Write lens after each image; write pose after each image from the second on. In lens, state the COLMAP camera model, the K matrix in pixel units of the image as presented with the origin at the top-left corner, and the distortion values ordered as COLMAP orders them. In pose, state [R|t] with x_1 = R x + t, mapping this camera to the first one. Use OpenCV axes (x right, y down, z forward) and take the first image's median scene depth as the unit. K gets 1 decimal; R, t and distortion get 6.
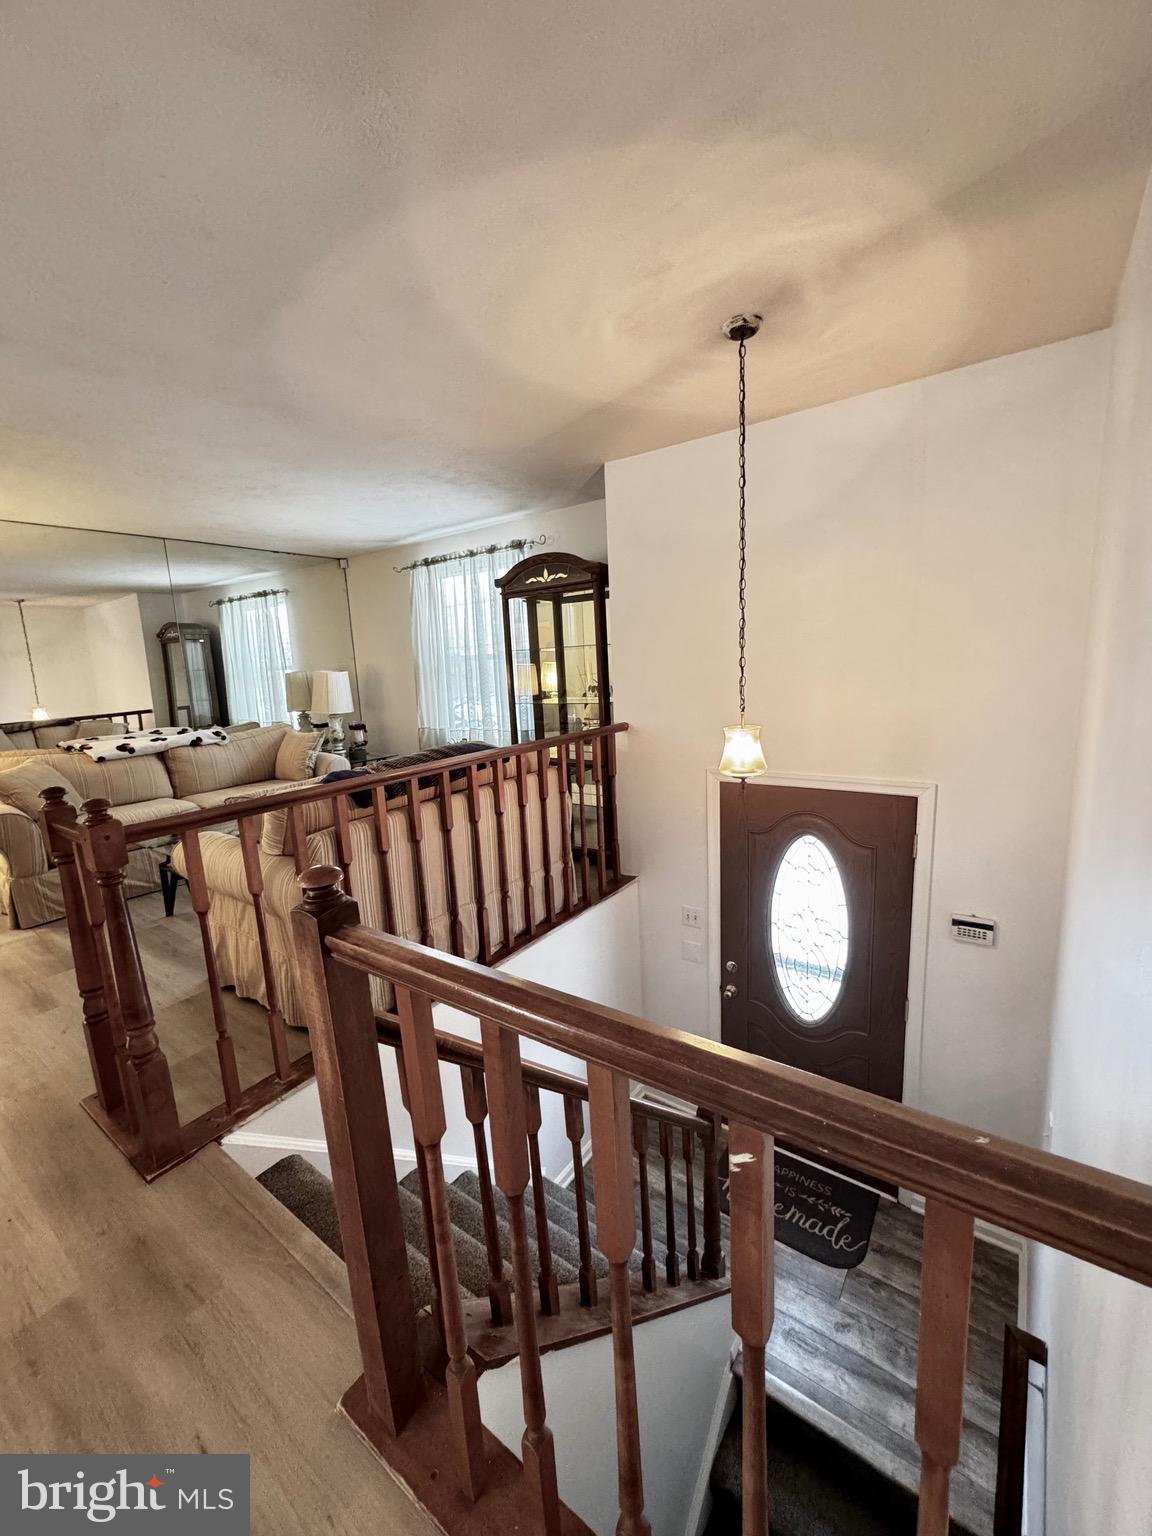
lens RADIAL K [[609.1, 0, 581.3], [0, 609.1, 774.5], [0, 0, 1]] dist [-0.001556, -0.000094]
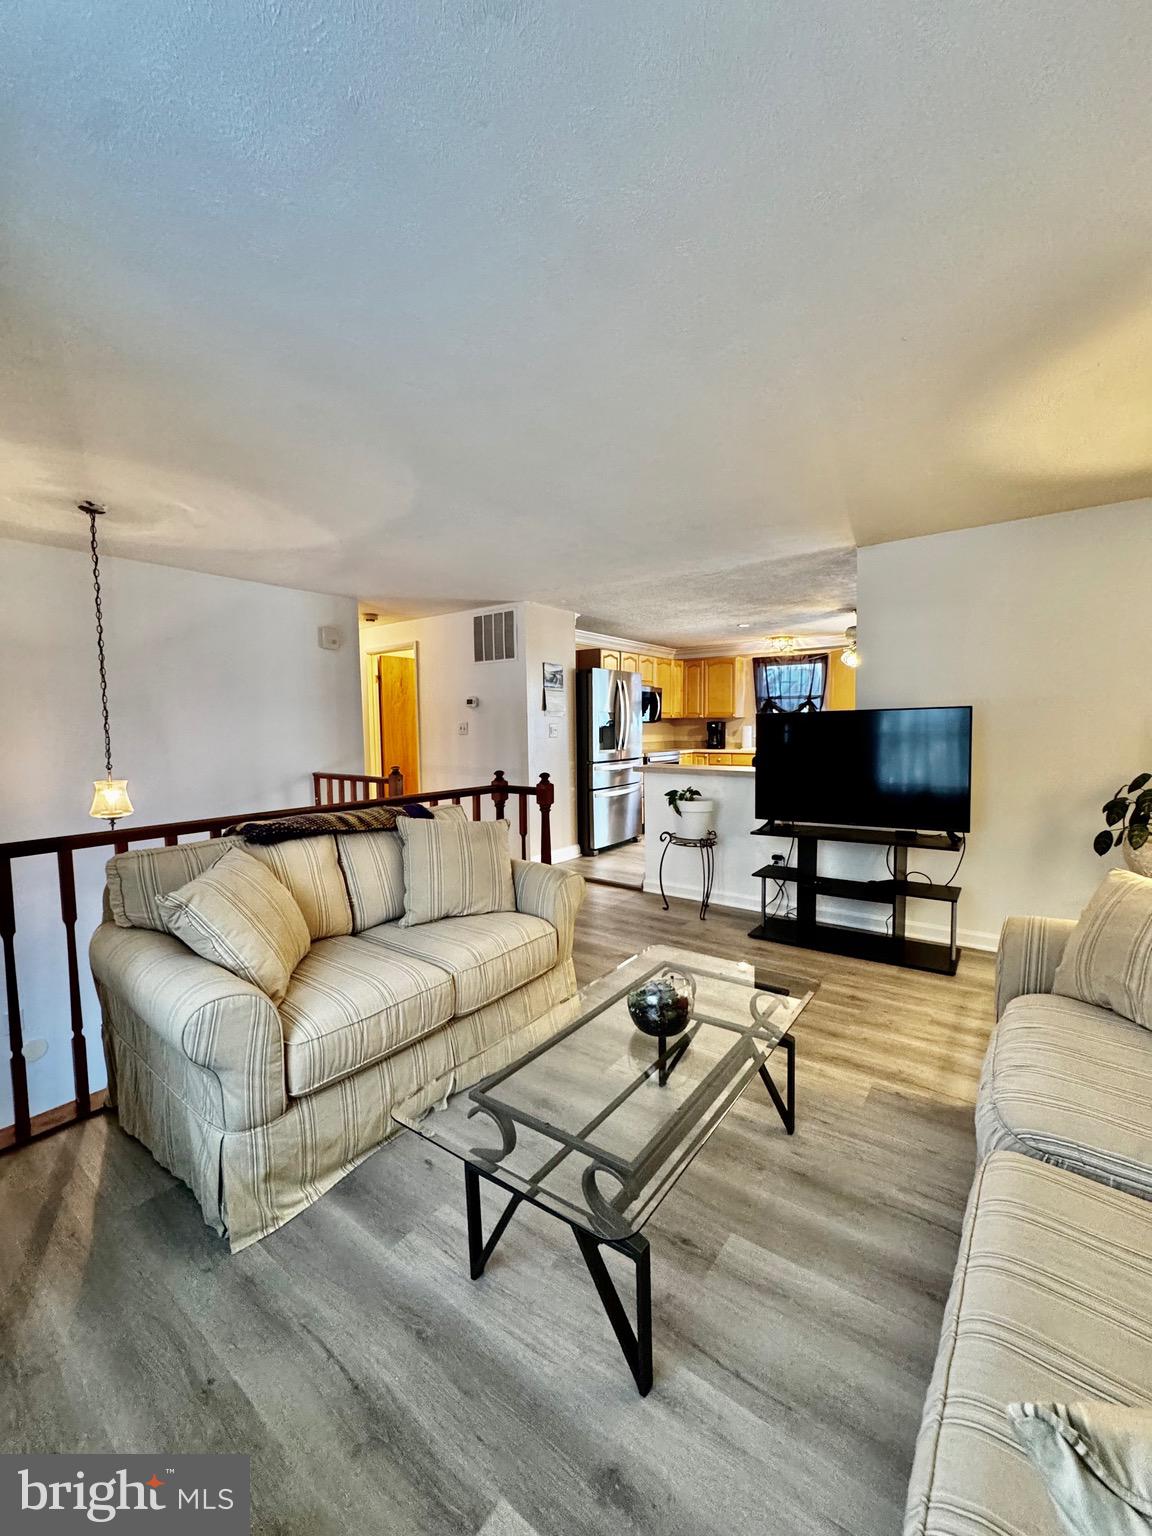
lens RADIAL K [[612.8, 0, 577.3], [0, 612.8, 767.8], [0, 0, 1]] dist [-0.001419, 0.000178]
pose [[-0.998317, 0.056984, 0.010761, -0.476424], [0.057836, 0.964788, 0.256592, -0.236559], [0.004240, 0.256783, -0.966460, 1.406356]]
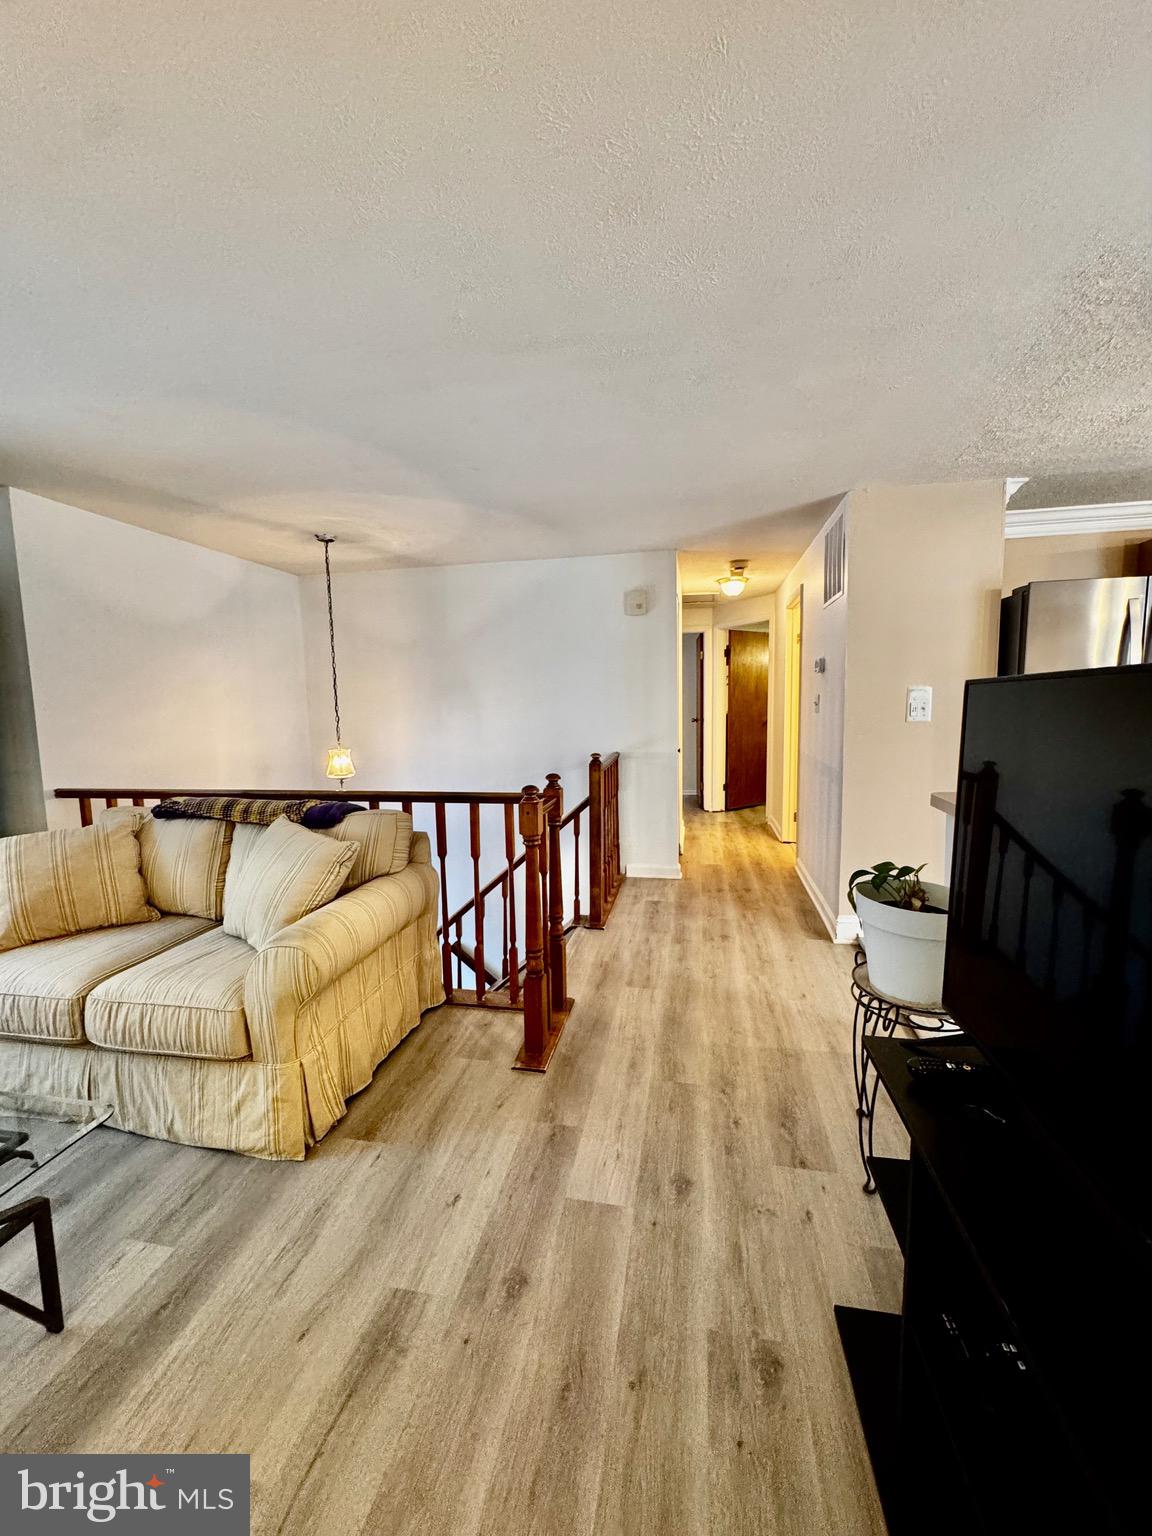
lens RADIAL K [[619.0, 0, 578.2], [0, 619.0, 773.9], [0, 0, 1]] dist [0.001578, 0.000035]
pose [[-0.426417, -0.041404, 0.903579, -0.994232], [0.206266, 0.968181, 0.141706, -0.072871], [-0.880694, 0.246804, -0.404308, 0.683231]]
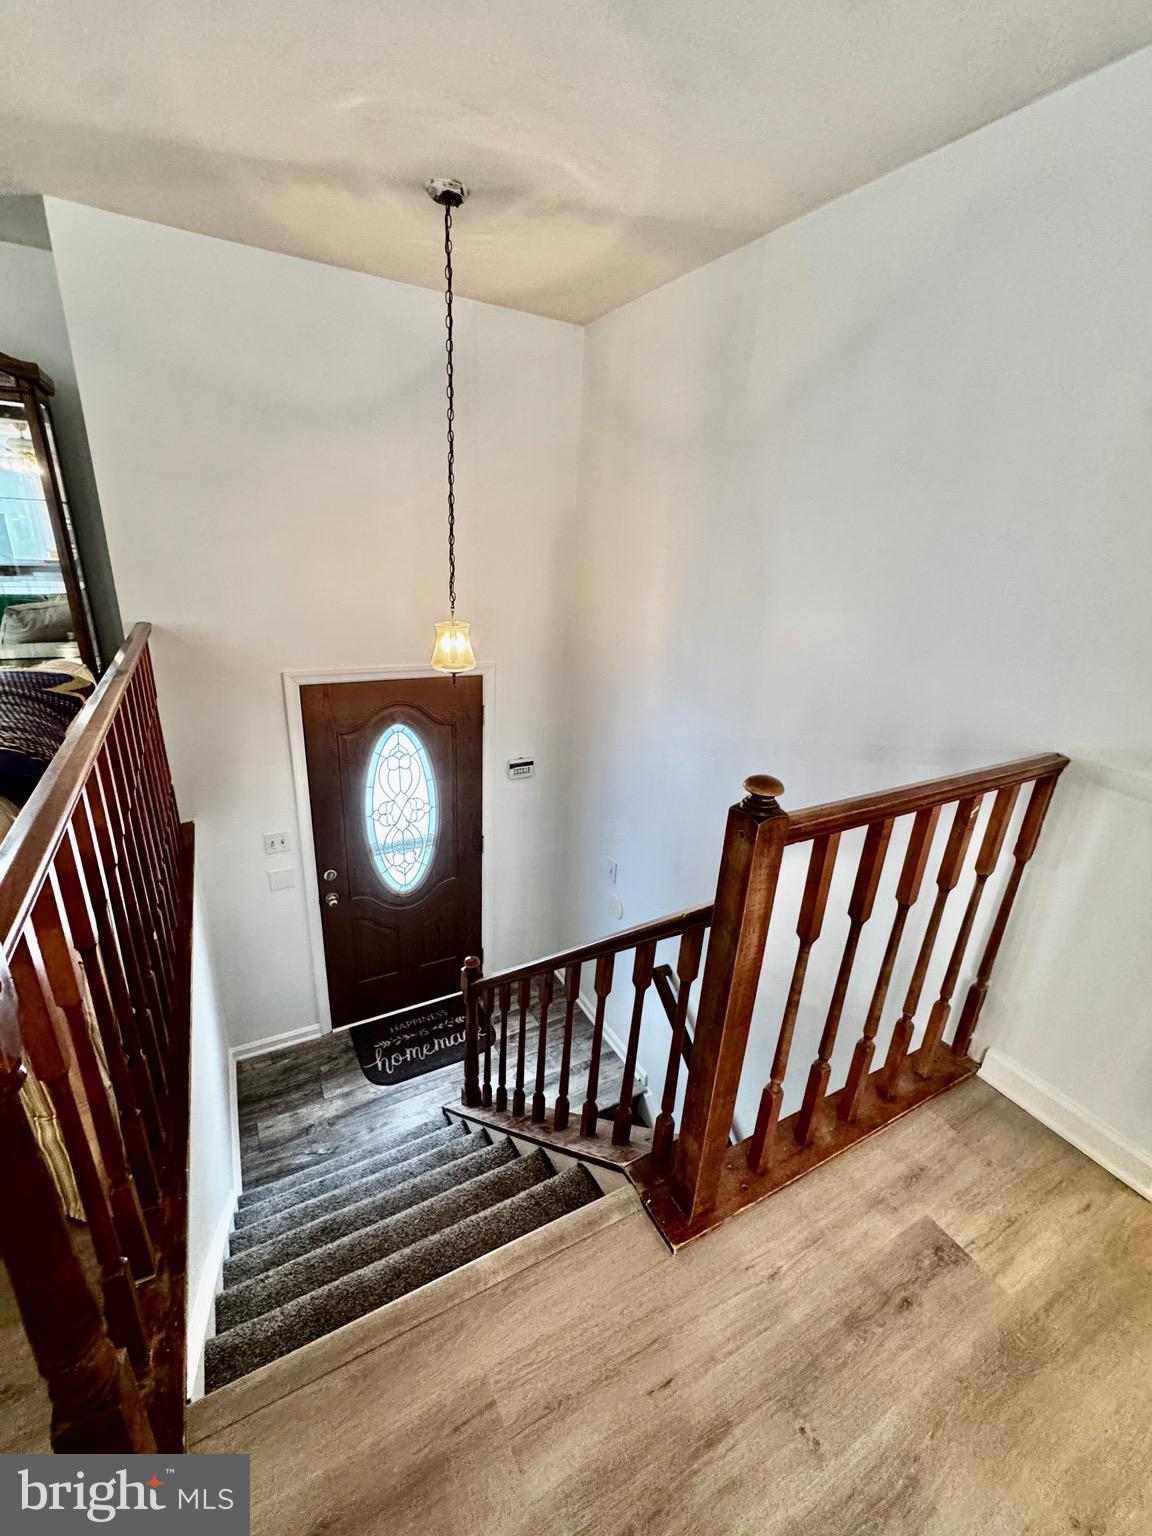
lens RADIAL K [[625.1, 0, 570.7], [0, 625.1, 774.7], [0, 0, 1]] dist [-0.006959, -0.000204]
pose [[0.425312, -0.247665, 0.870501, -0.391549], [0.092546, 0.968689, 0.230384, -0.032082], [-0.900303, -0.017424, 0.434915, 0.210466]]
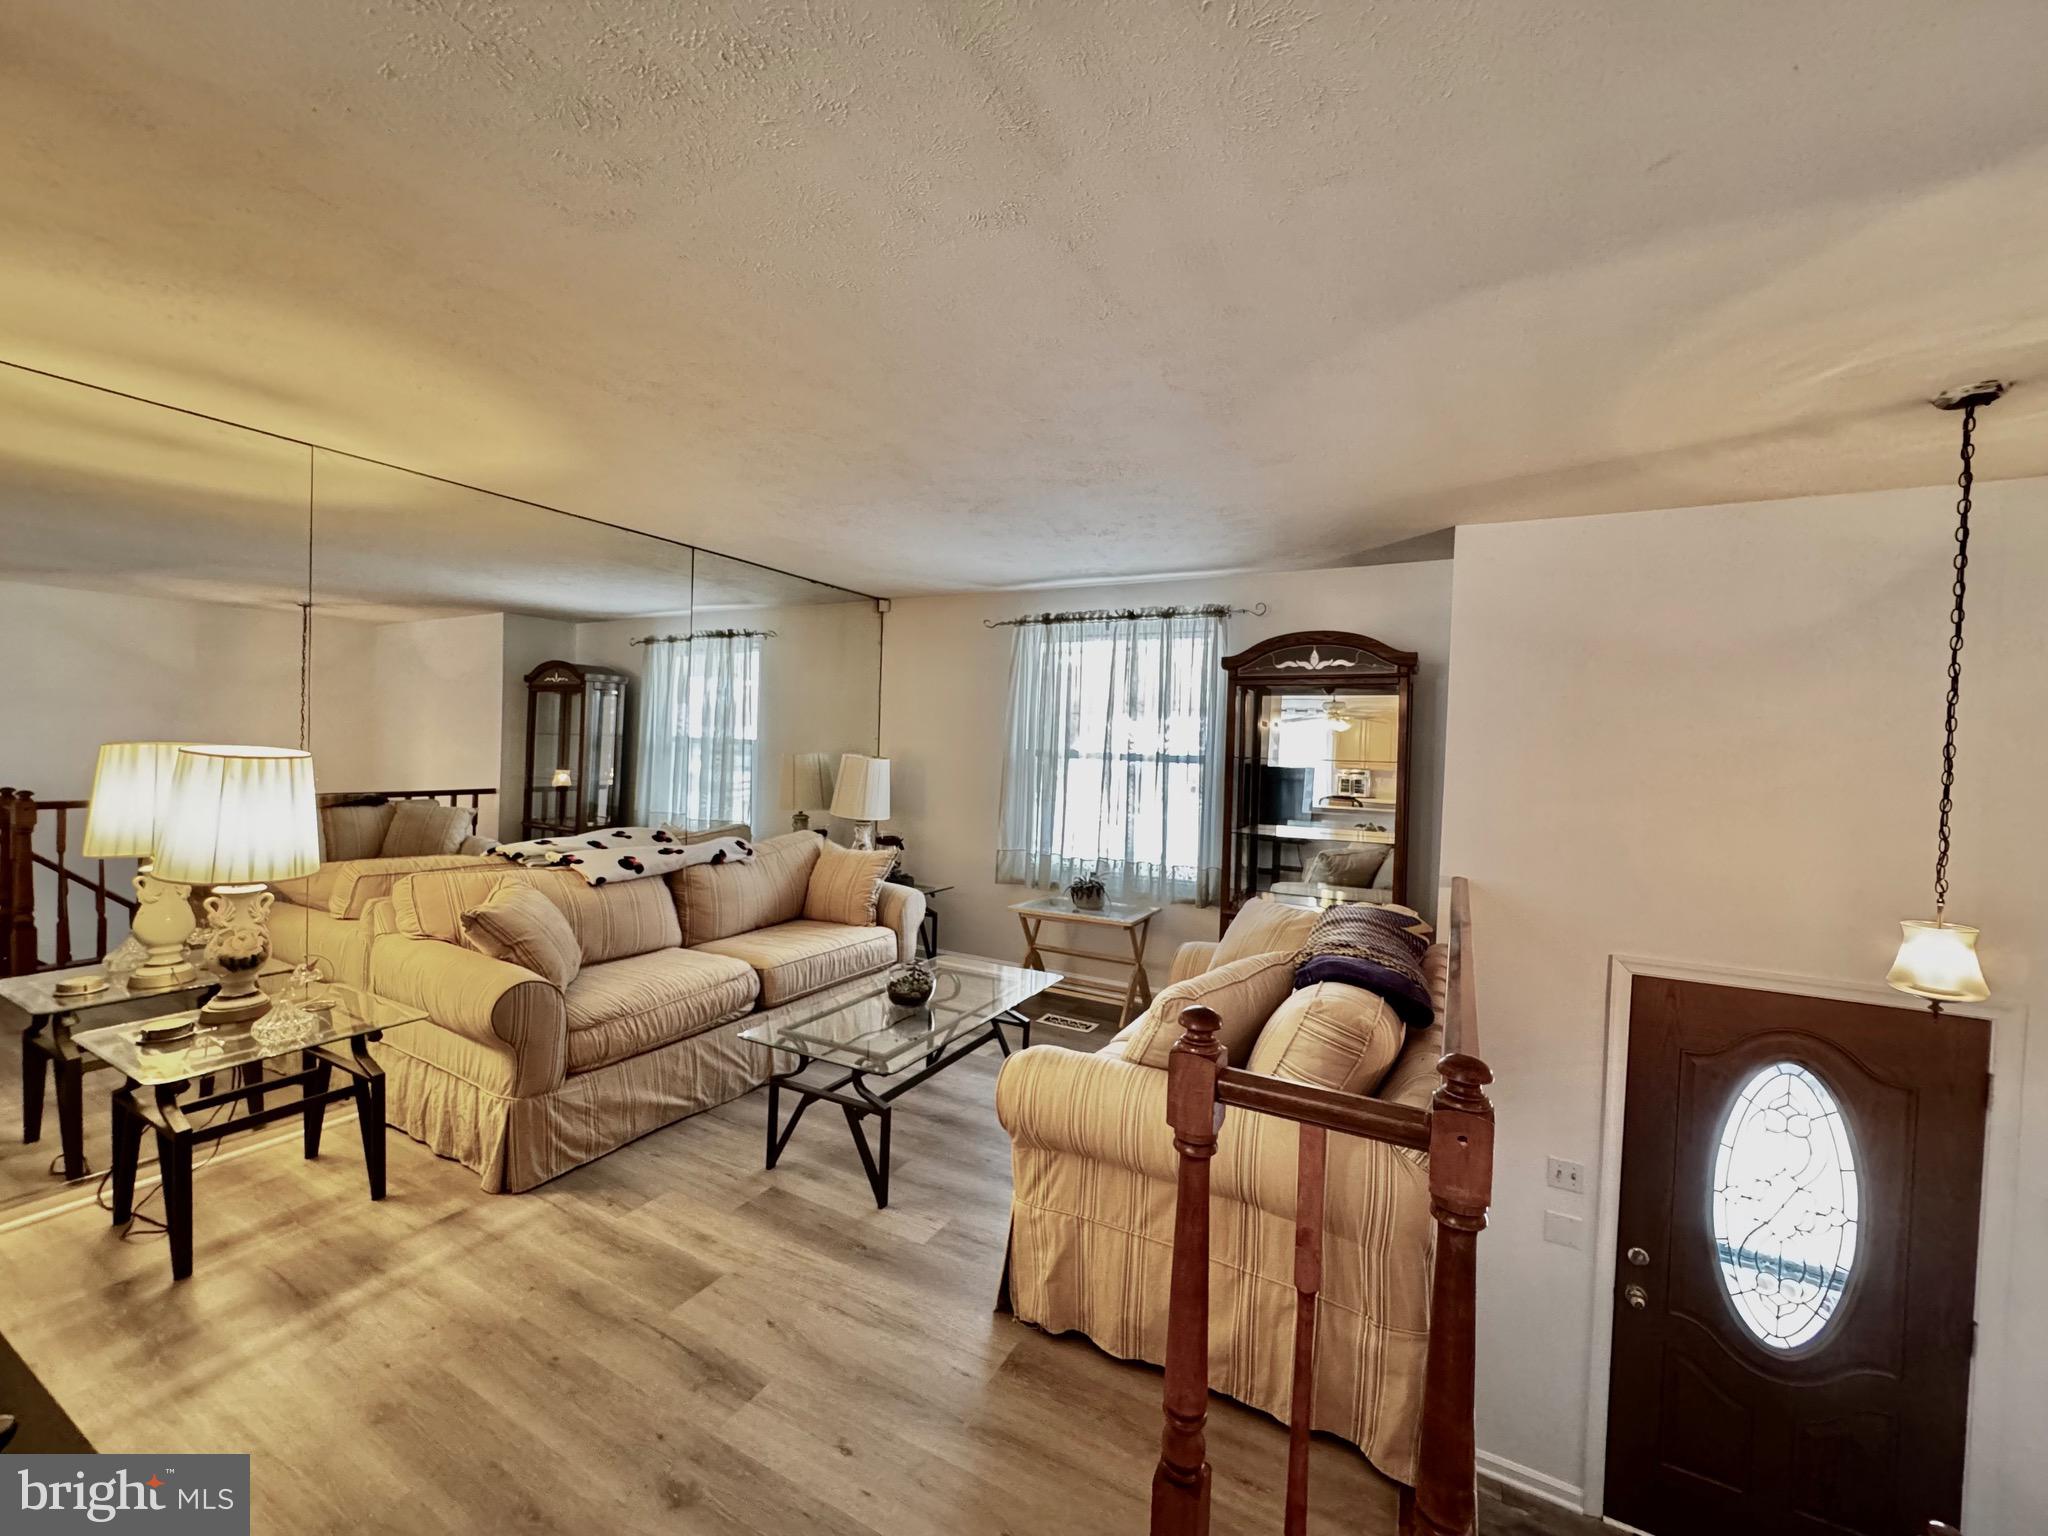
lens RADIAL K [[825.4, 0, 1029.6], [0, 825.4, 776.4], [0, 0, 1]] dist [0.001578, 0.000035]
pose [[0.987366, 0.075060, 0.139548, -0.540698], [-0.052742, 0.986149, -0.157254, -0.023672], [-0.149419, 0.147907, 0.977649, 0.129534]]
